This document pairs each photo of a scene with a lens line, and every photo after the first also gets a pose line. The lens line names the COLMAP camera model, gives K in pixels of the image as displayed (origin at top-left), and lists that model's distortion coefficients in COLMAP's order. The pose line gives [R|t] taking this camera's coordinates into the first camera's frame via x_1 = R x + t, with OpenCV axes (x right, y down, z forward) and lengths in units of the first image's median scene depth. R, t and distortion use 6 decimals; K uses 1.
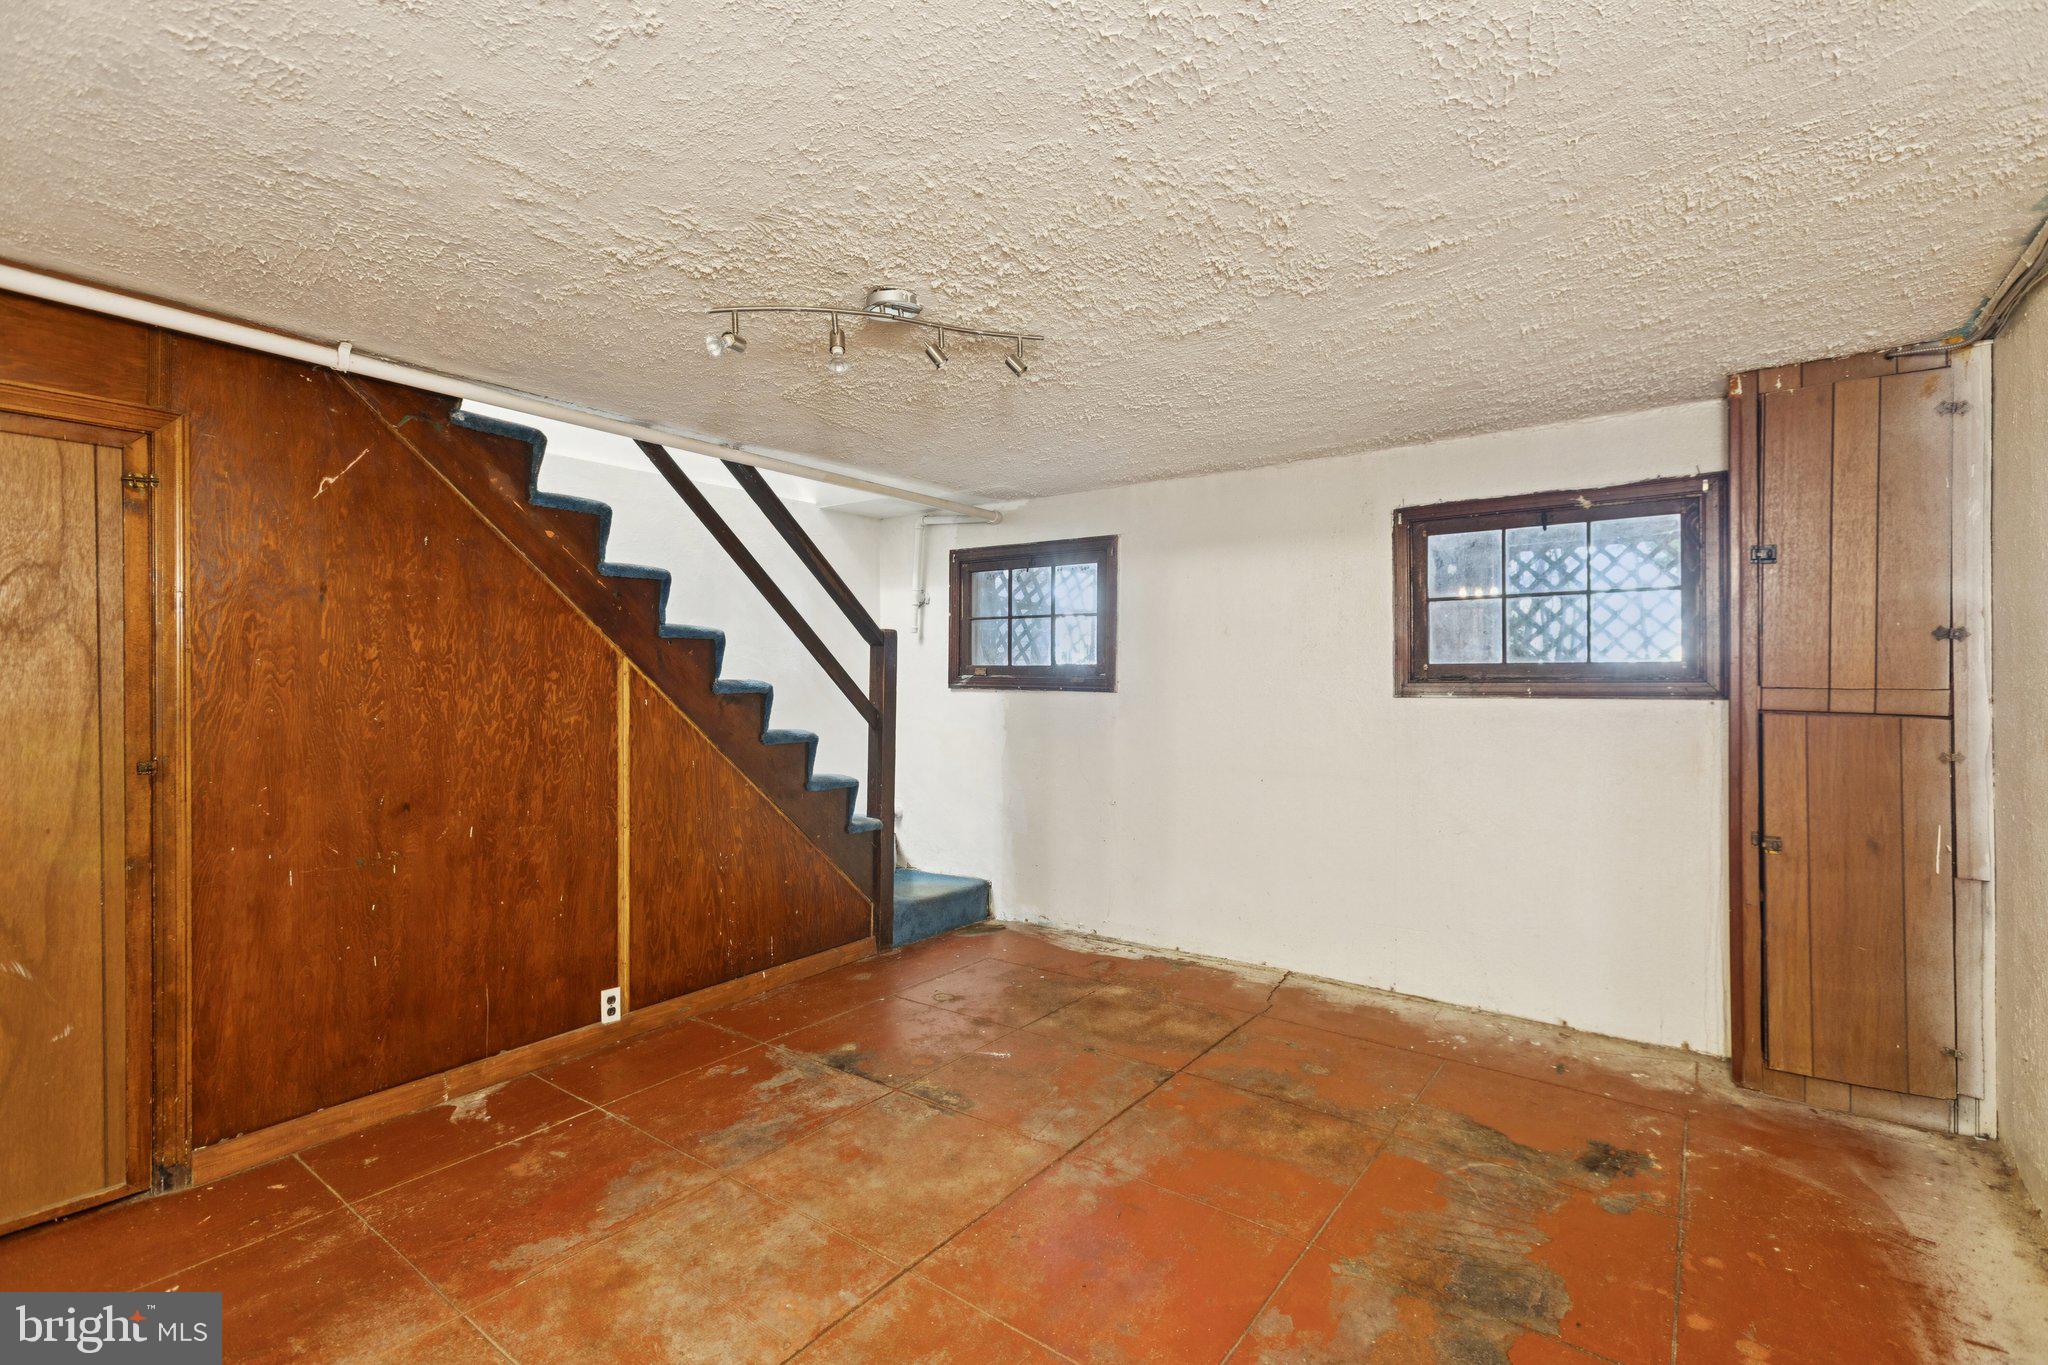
lens RADIAL K [[916.9, 0, 1029.7], [0, 916.9, 669.0], [0, 0, 1]] dist [-0.026836, 0.016710]
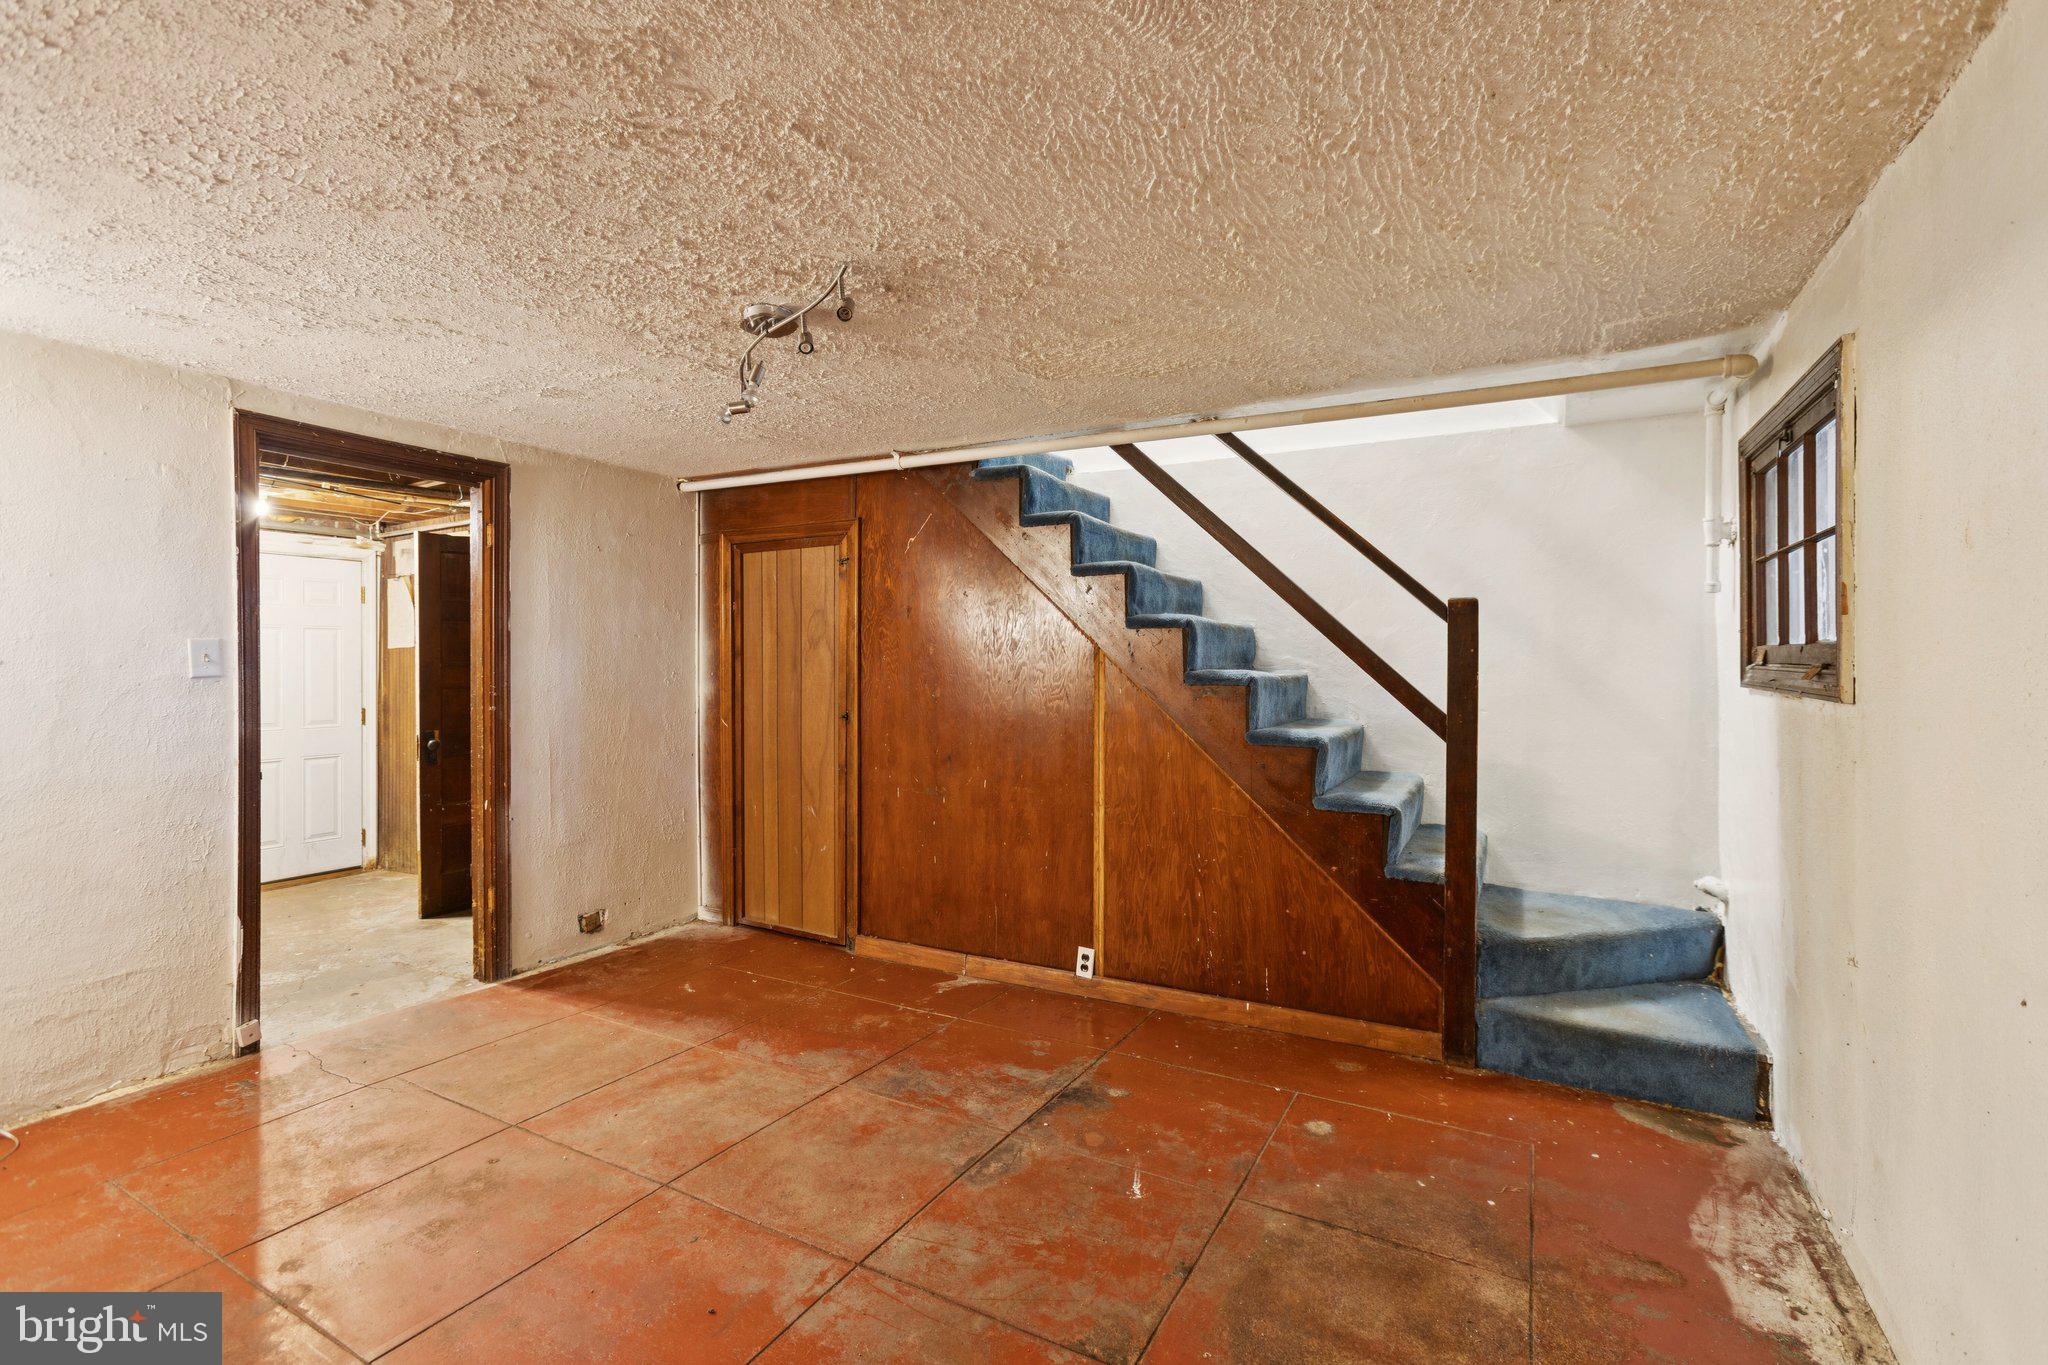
lens RADIAL K [[916.9, 0, 1029.7], [0, 916.9, 669.0], [0, 0, 1]] dist [-0.026836, 0.016710]
pose [[0.136542, 0.002380, -0.990631, 0.651935], [0.007497, 0.999966, 0.003436, 0.006820], [0.990606, -0.007896, 0.136520, 0.801184]]
